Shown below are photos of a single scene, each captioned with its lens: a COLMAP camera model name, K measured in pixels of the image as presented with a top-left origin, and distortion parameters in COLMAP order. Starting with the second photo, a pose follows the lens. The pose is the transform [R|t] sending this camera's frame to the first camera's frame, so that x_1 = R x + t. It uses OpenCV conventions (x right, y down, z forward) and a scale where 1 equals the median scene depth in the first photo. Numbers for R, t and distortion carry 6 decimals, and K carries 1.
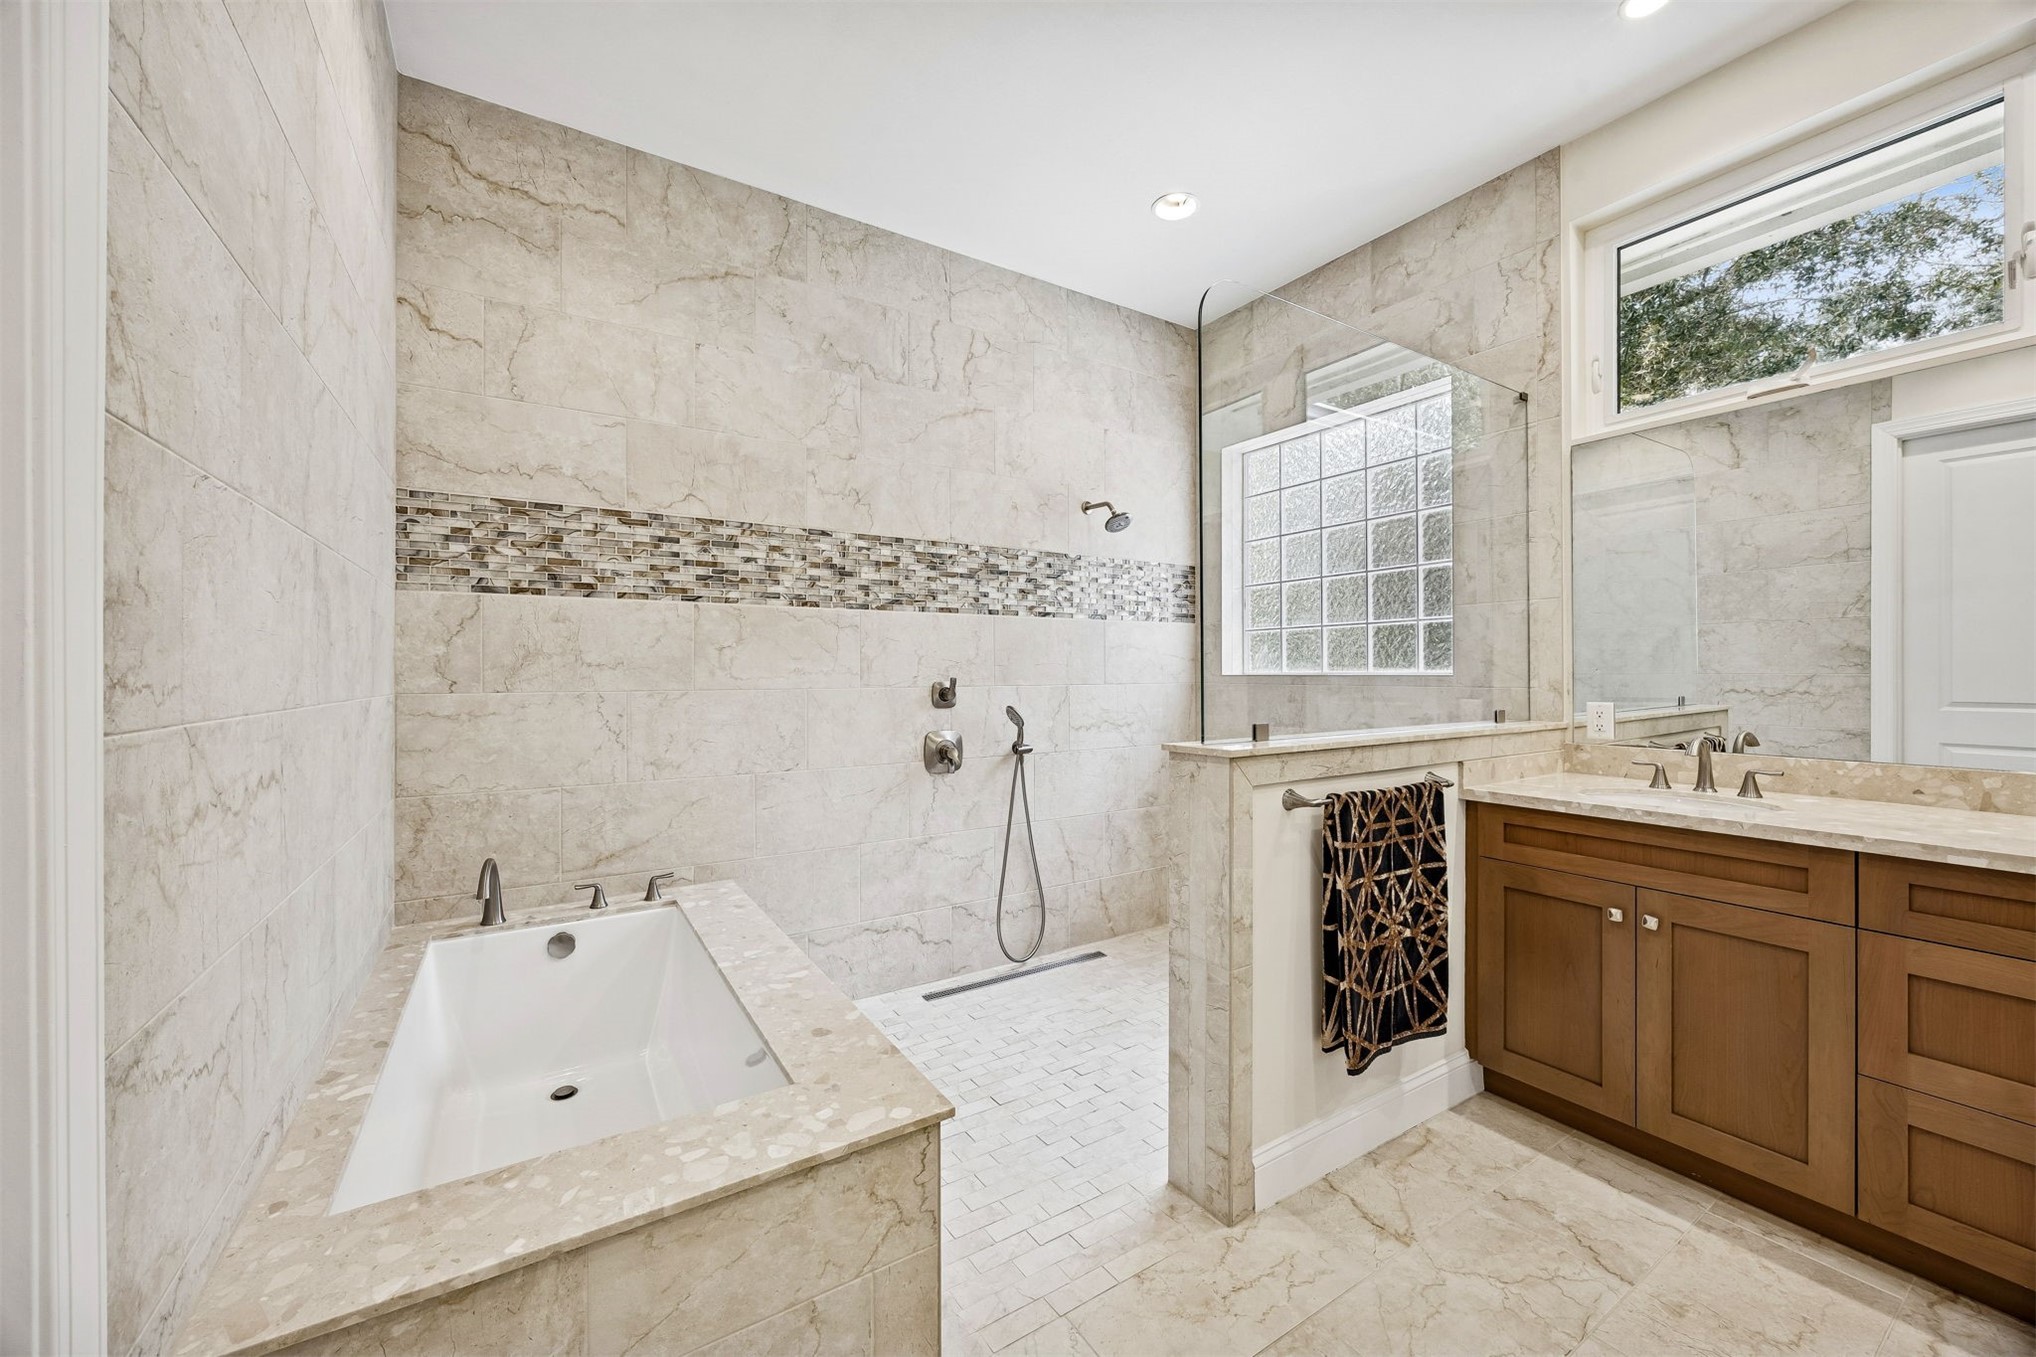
lens RADIAL K [[767.3, 0, 1014.4], [0, 767.3, 673.2], [0, 0, 1]] dist [-0.004745, 0.000103]
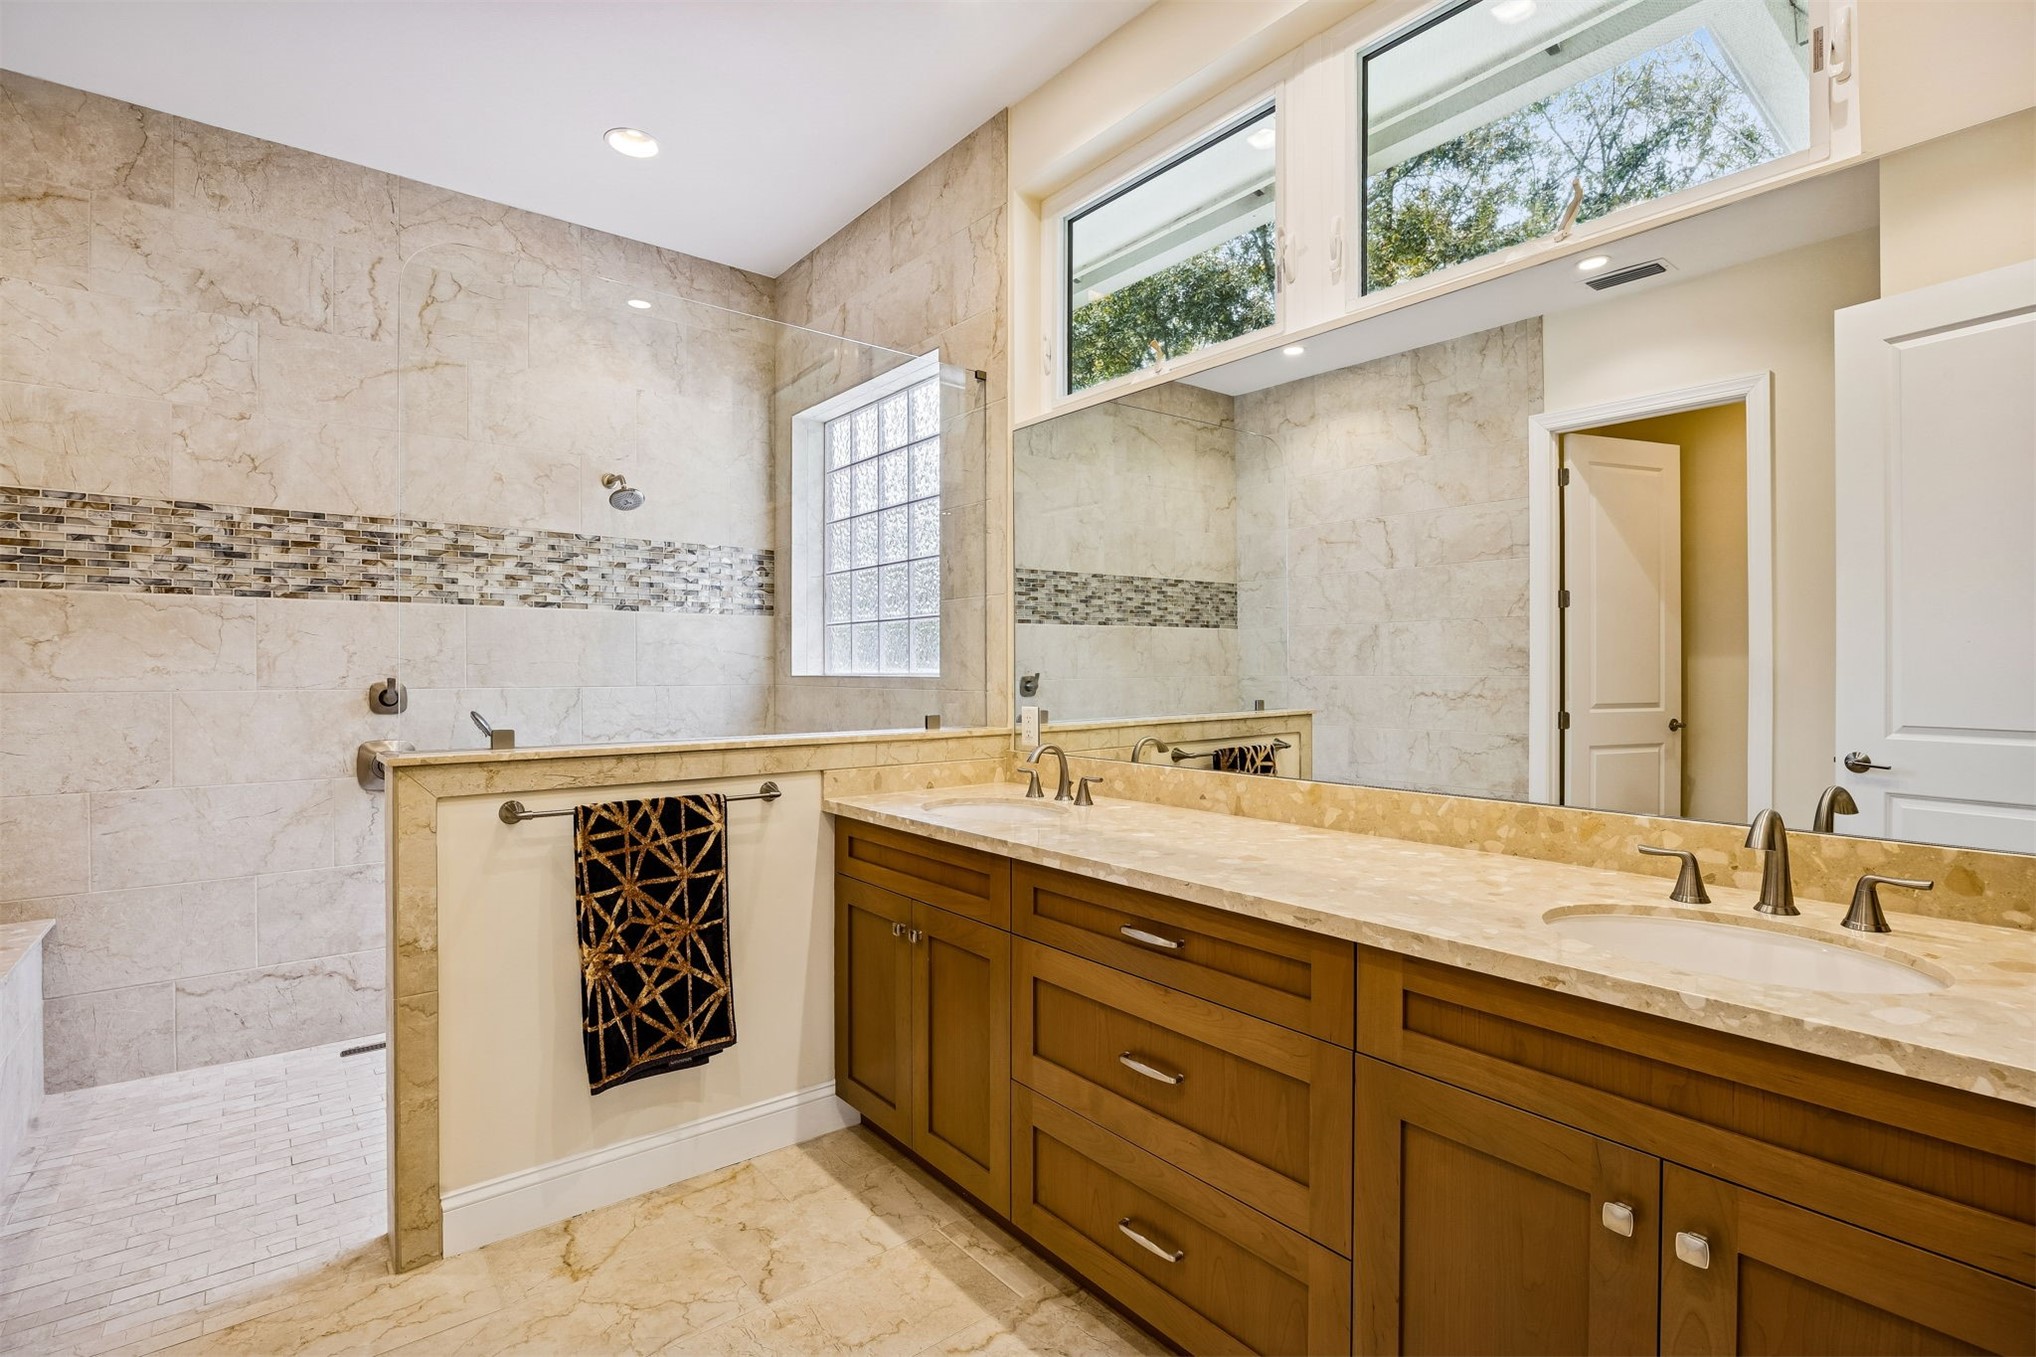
lens RADIAL K [[933.3, 0, 1018.0], [0, 933.3, 678.5], [0, 0, 1]] dist [-0.016652, 0.000627]
pose [[0.992962, 0.002341, 0.118406, 0.524722], [-0.003209, 0.999969, 0.007143, -0.003783], [-0.118386, -0.007473, 0.992940, -0.111388]]
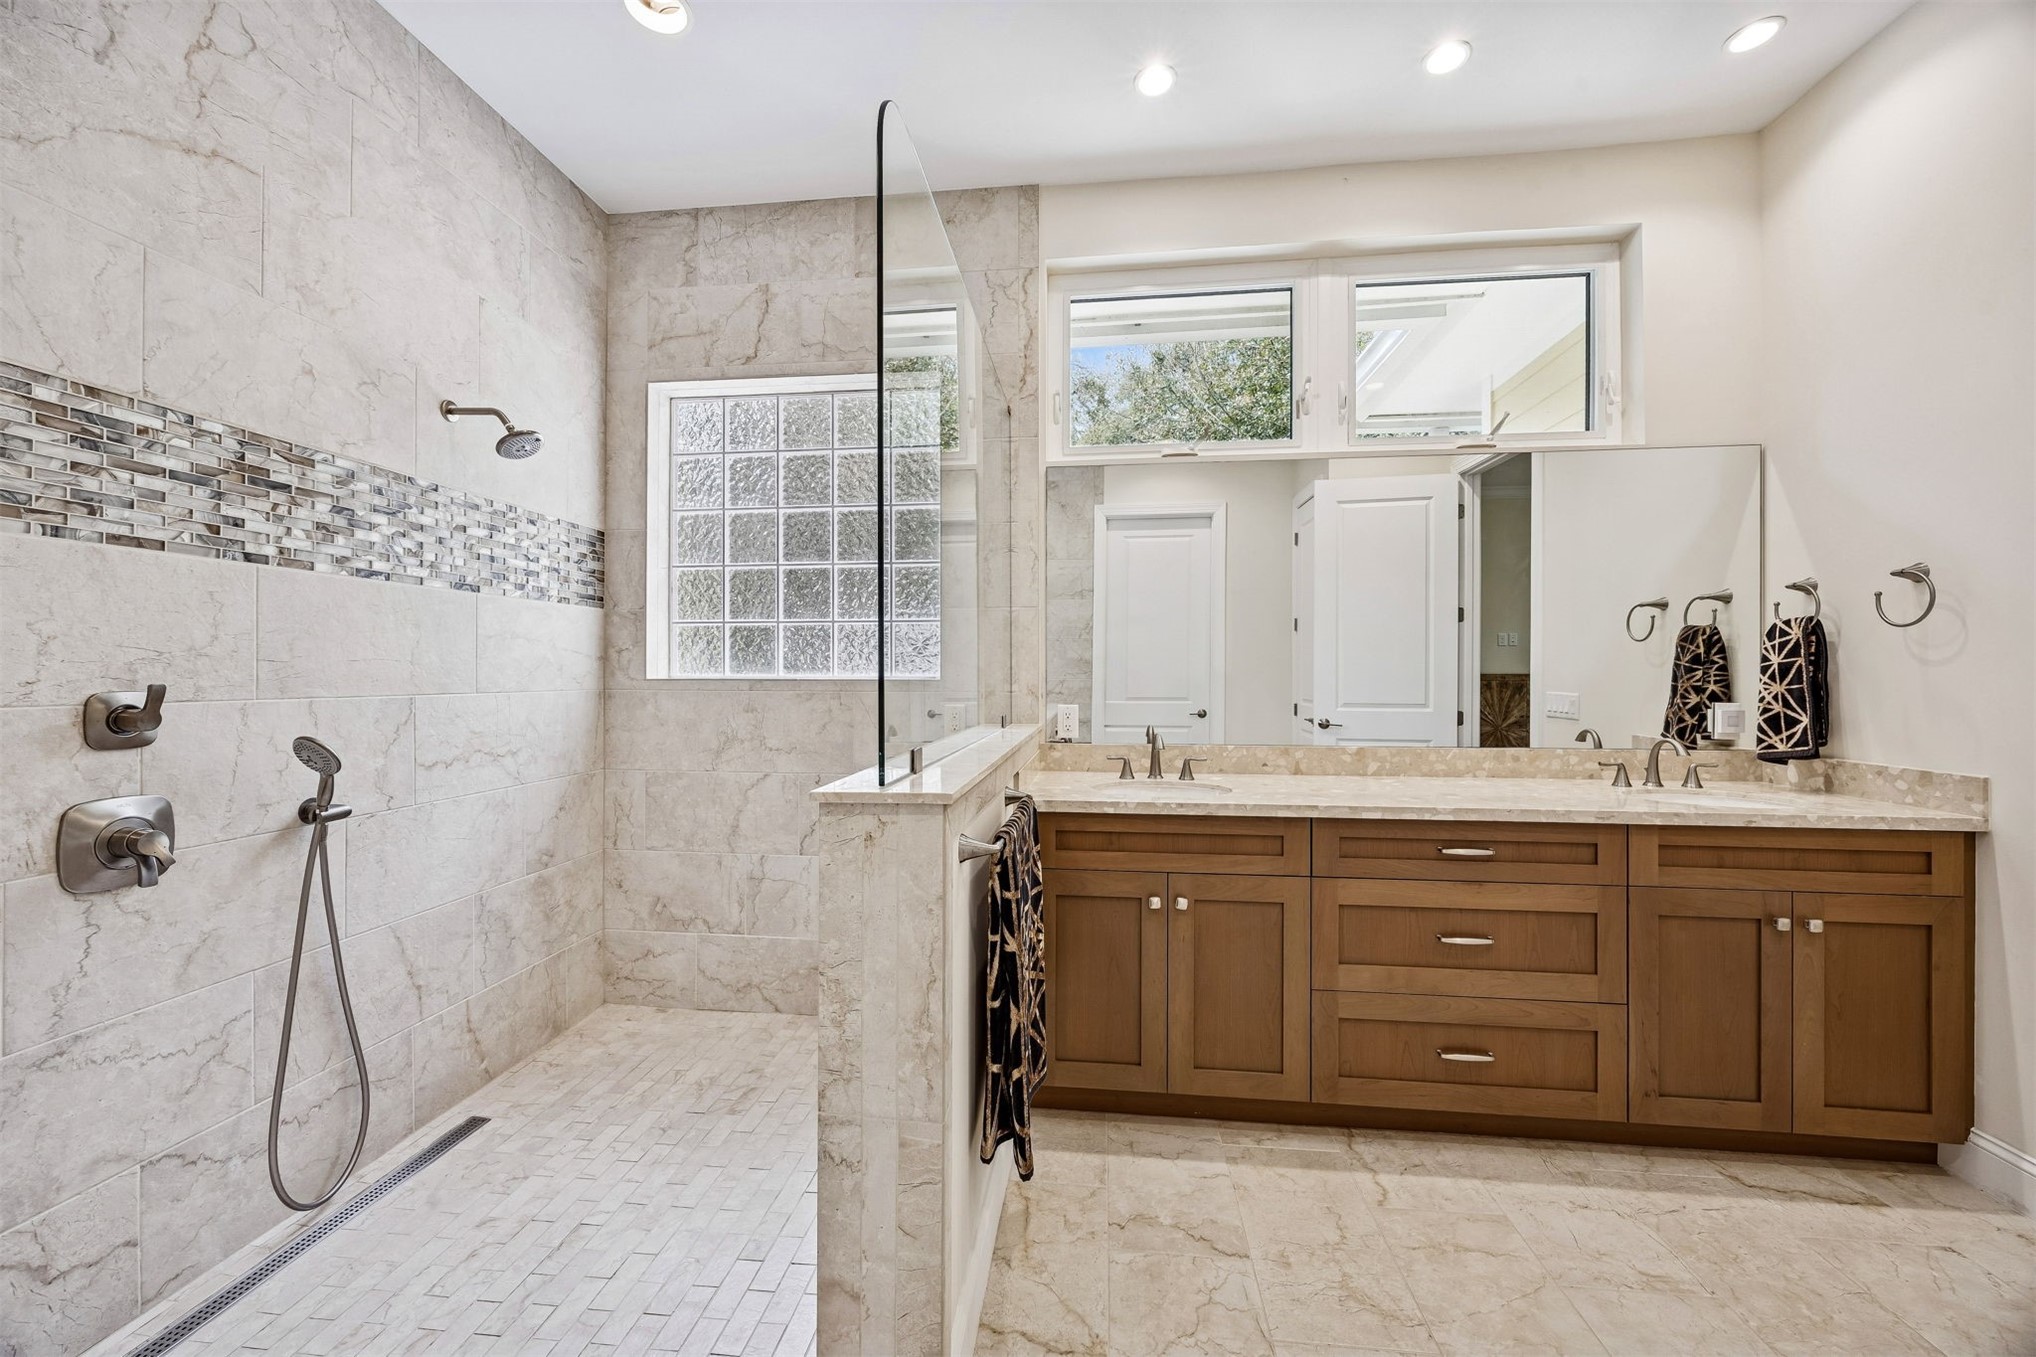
lens RADIAL K [[767.3, 0, 1014.4], [0, 767.3, 673.2], [0, 0, 1]] dist [-0.004745, 0.000103]
pose [[0.631431, 0.006923, 0.775401, -0.118457], [-0.003859, 0.999976, -0.005785, -0.000432], [-0.775422, 0.000660, 0.631442, 0.309027]]
